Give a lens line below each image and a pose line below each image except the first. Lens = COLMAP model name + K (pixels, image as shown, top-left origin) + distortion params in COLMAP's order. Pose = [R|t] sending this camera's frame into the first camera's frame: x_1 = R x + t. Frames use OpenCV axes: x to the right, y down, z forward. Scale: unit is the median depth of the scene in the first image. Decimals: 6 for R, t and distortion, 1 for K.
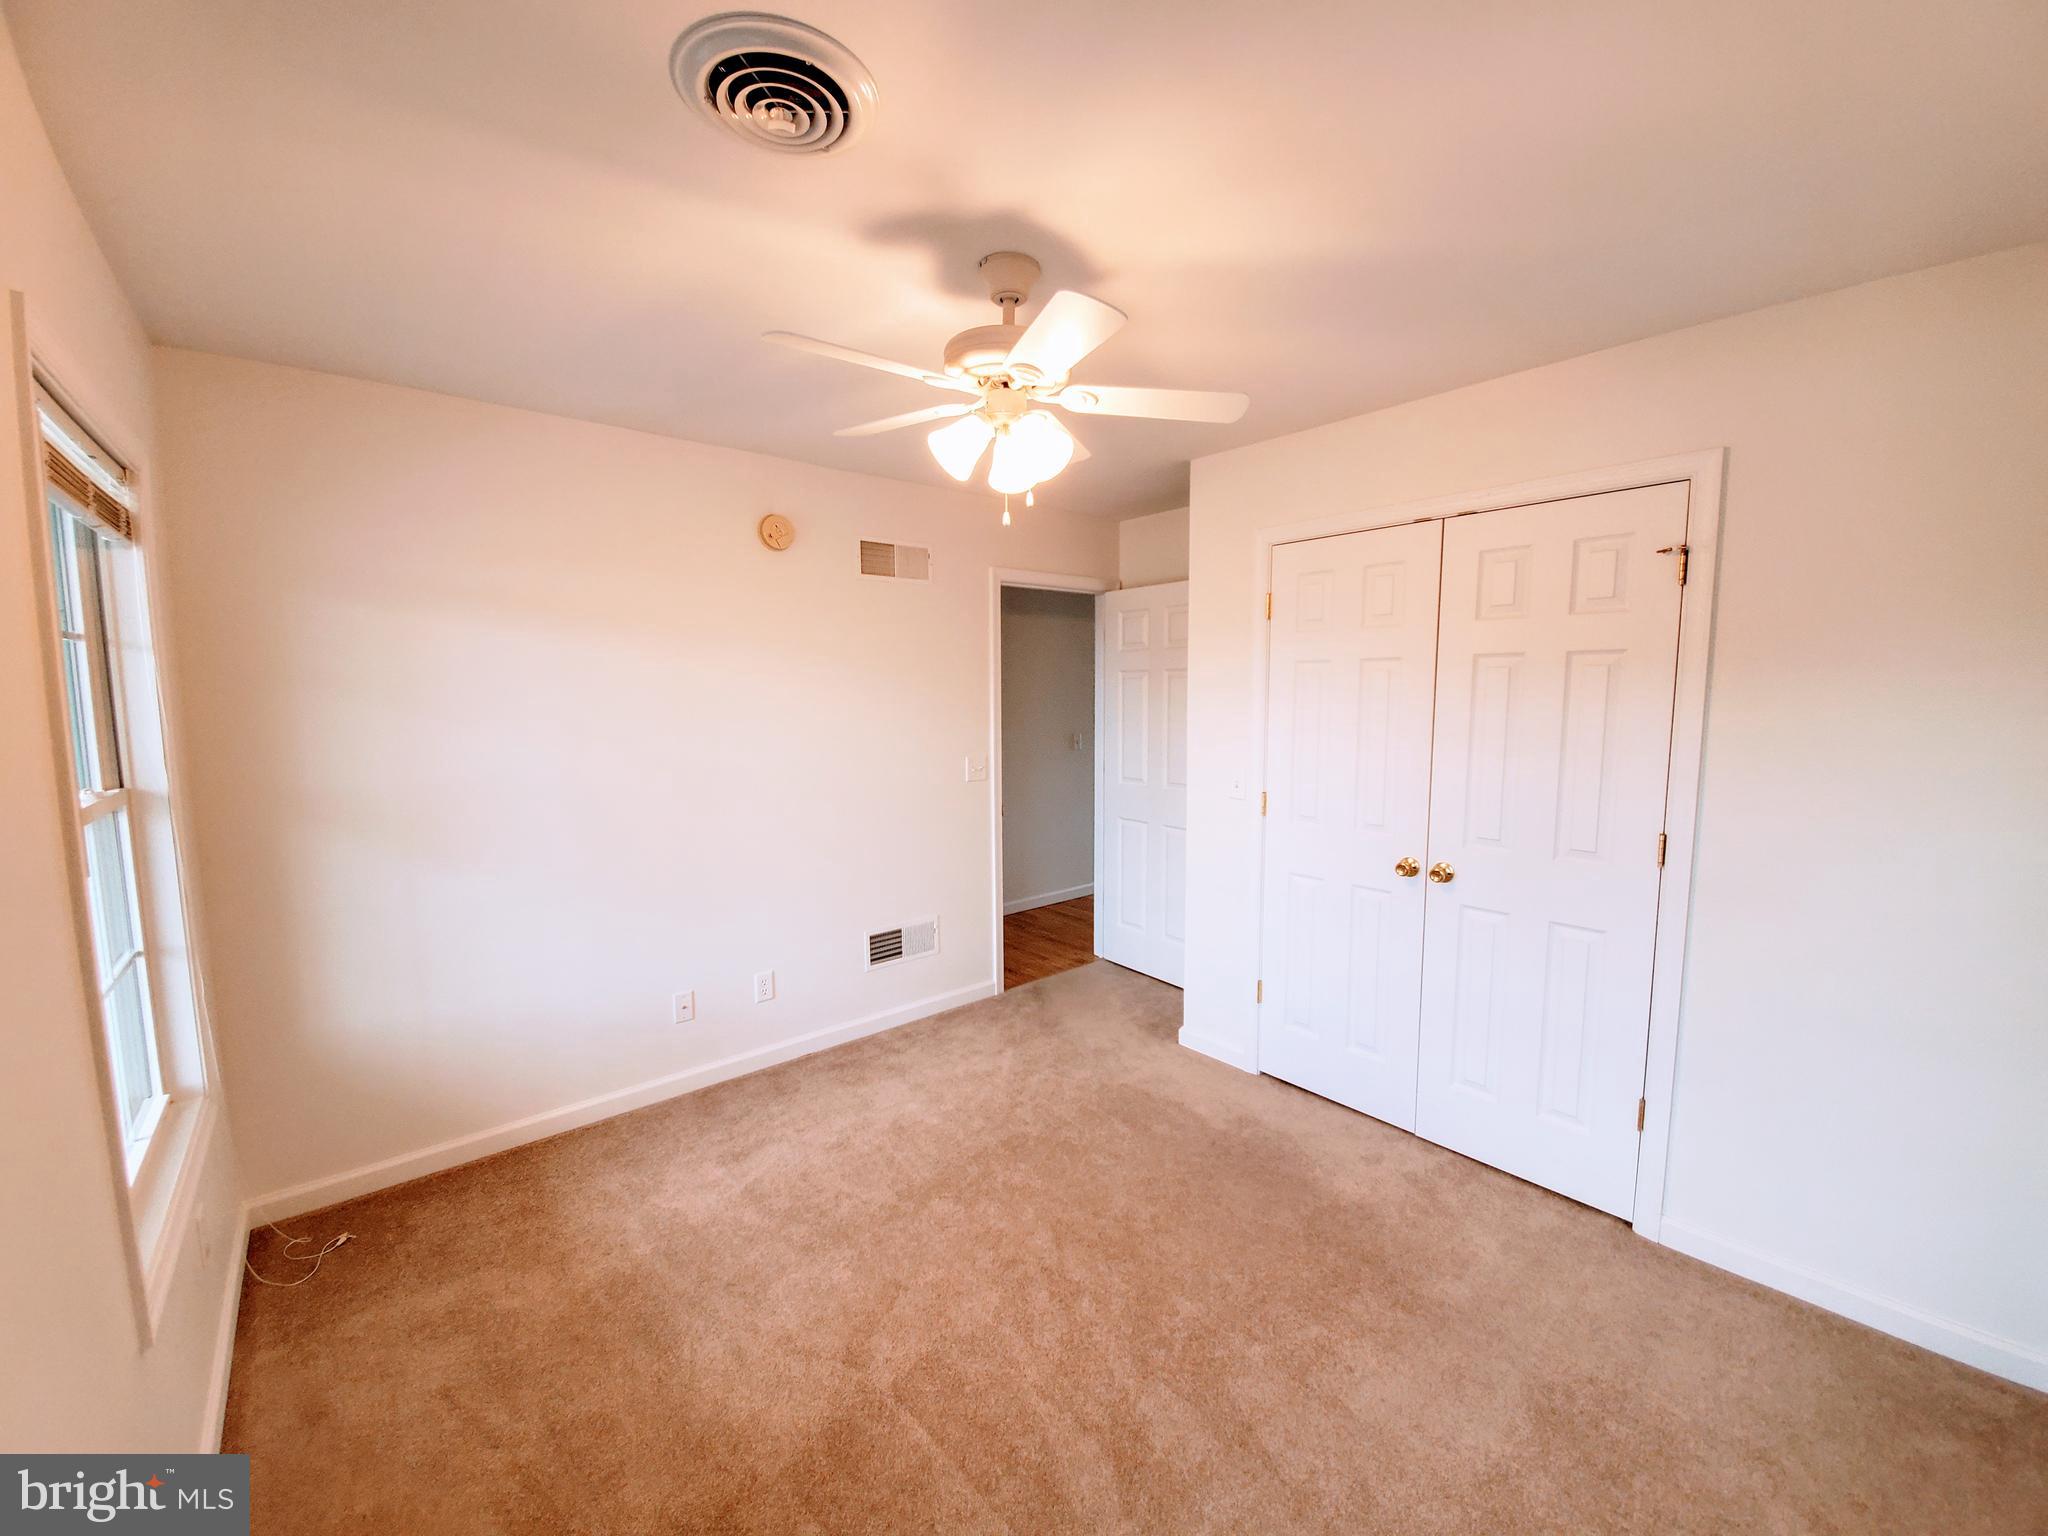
lens RADIAL K [[814.5, 0, 1019.4], [0, 814.5, 769.1], [0, 0, 1]] dist [0.001968, -0.000172]
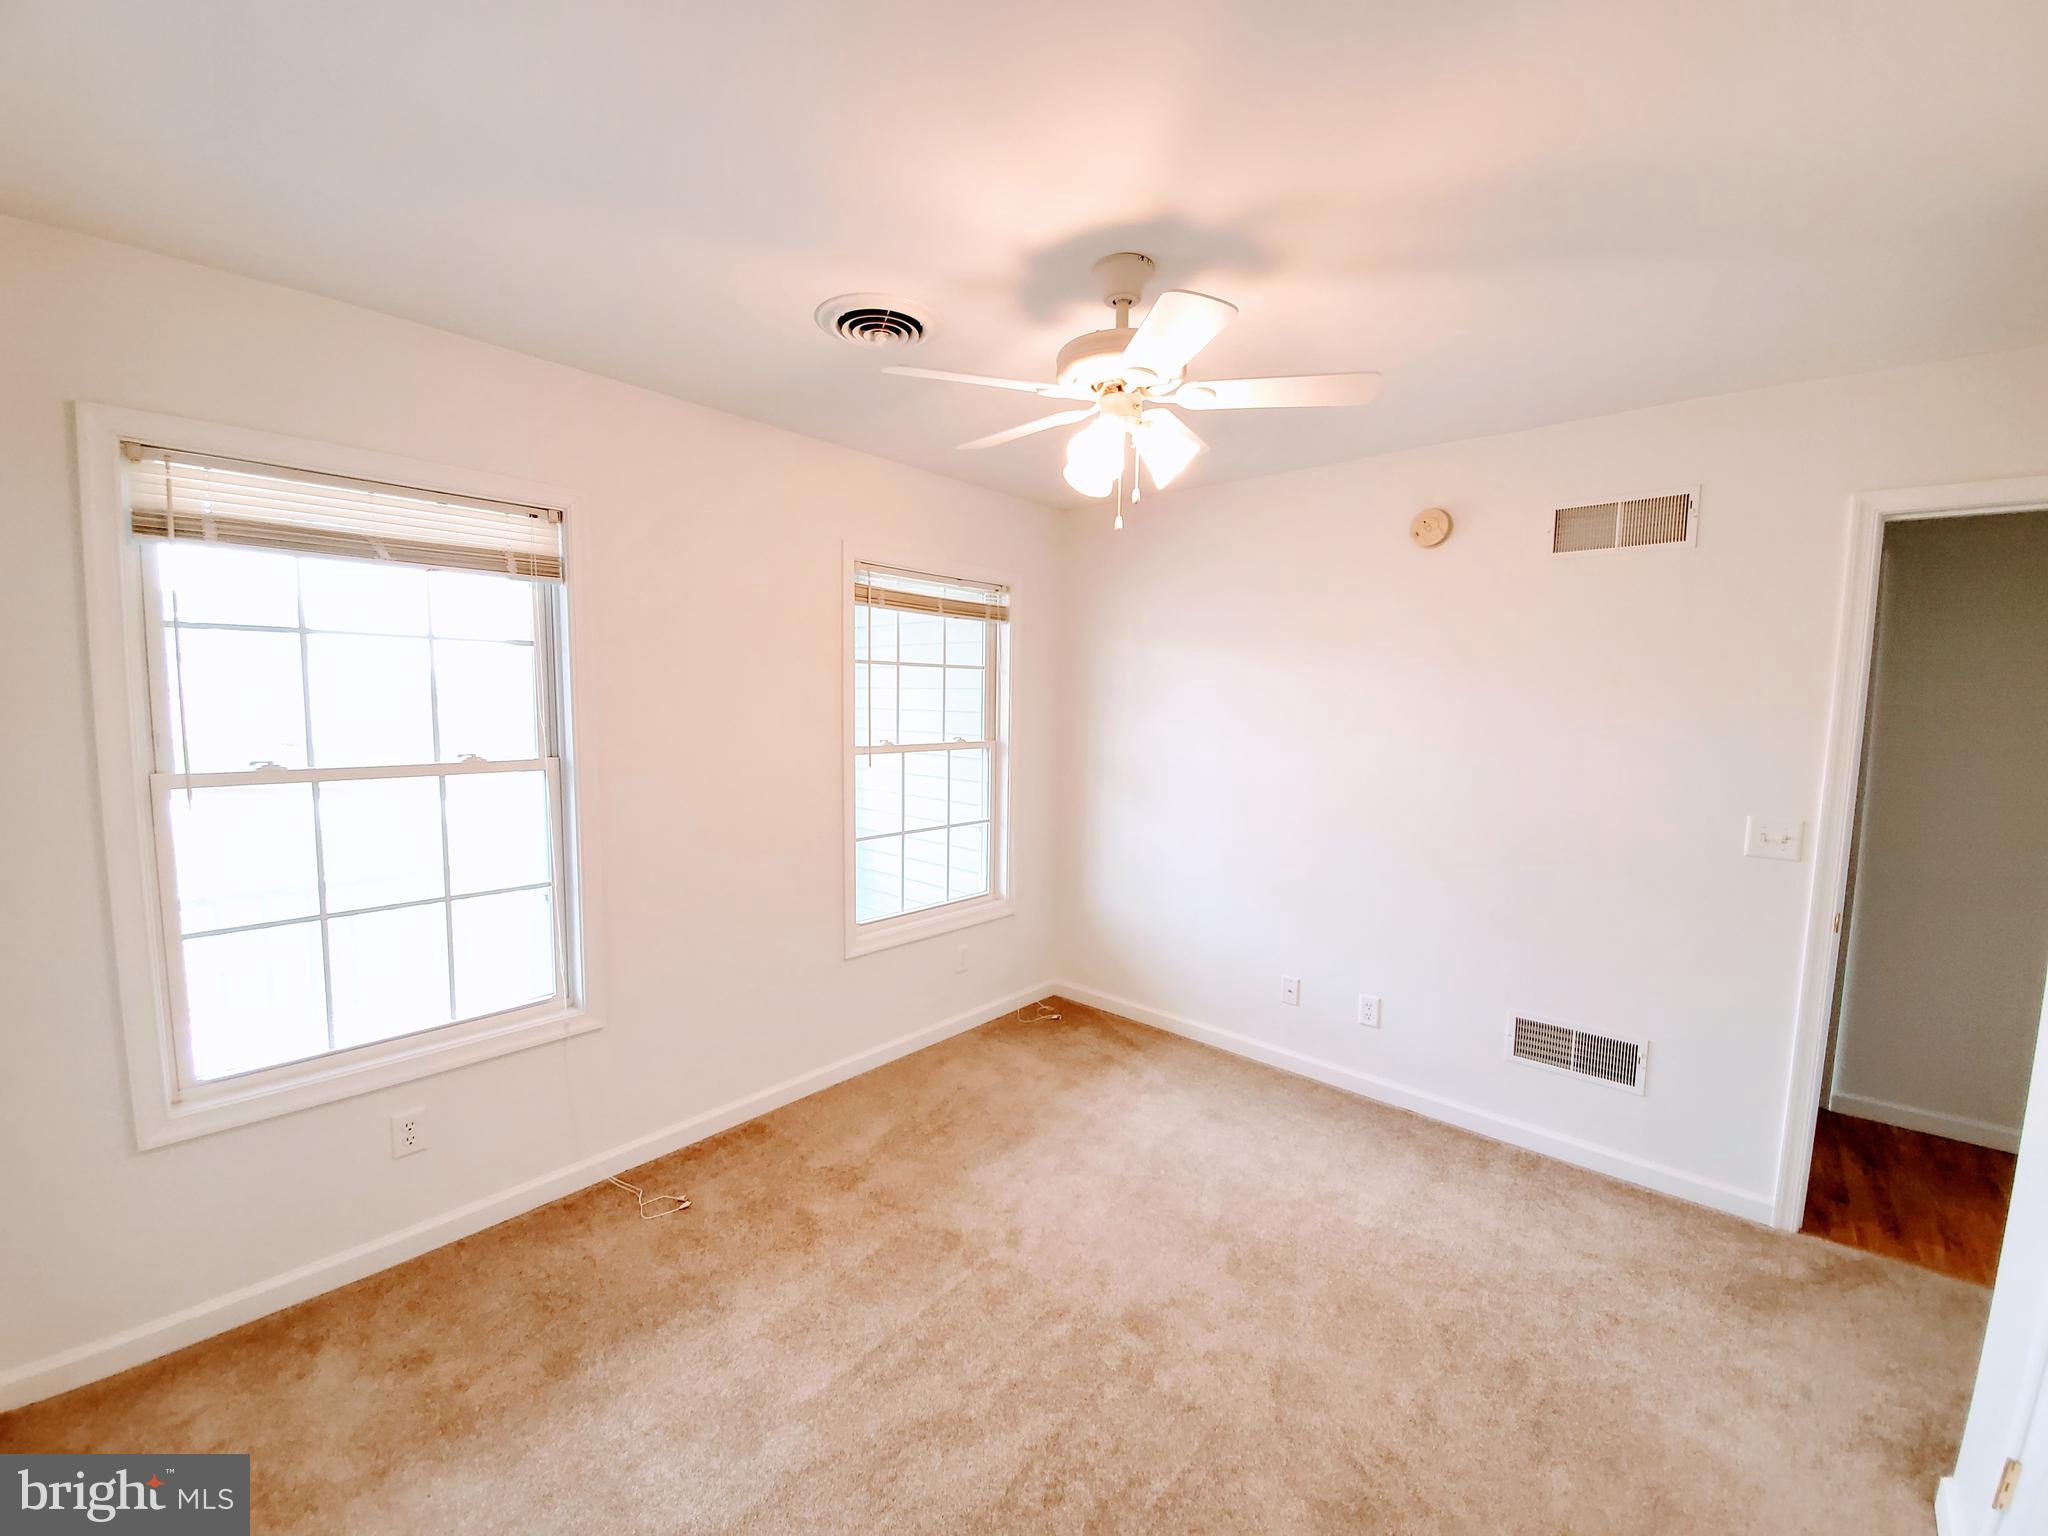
lens RADIAL K [[814.5, 0, 1019.4], [0, 814.5, 769.1], [0, 0, 1]] dist [0.001968, -0.000172]
pose [[0.148398, 0.098984, -0.983962, 0.566968], [-0.116152, 0.989836, 0.082057, -0.046441], [0.982083, 0.102113, 0.158386, 0.441777]]
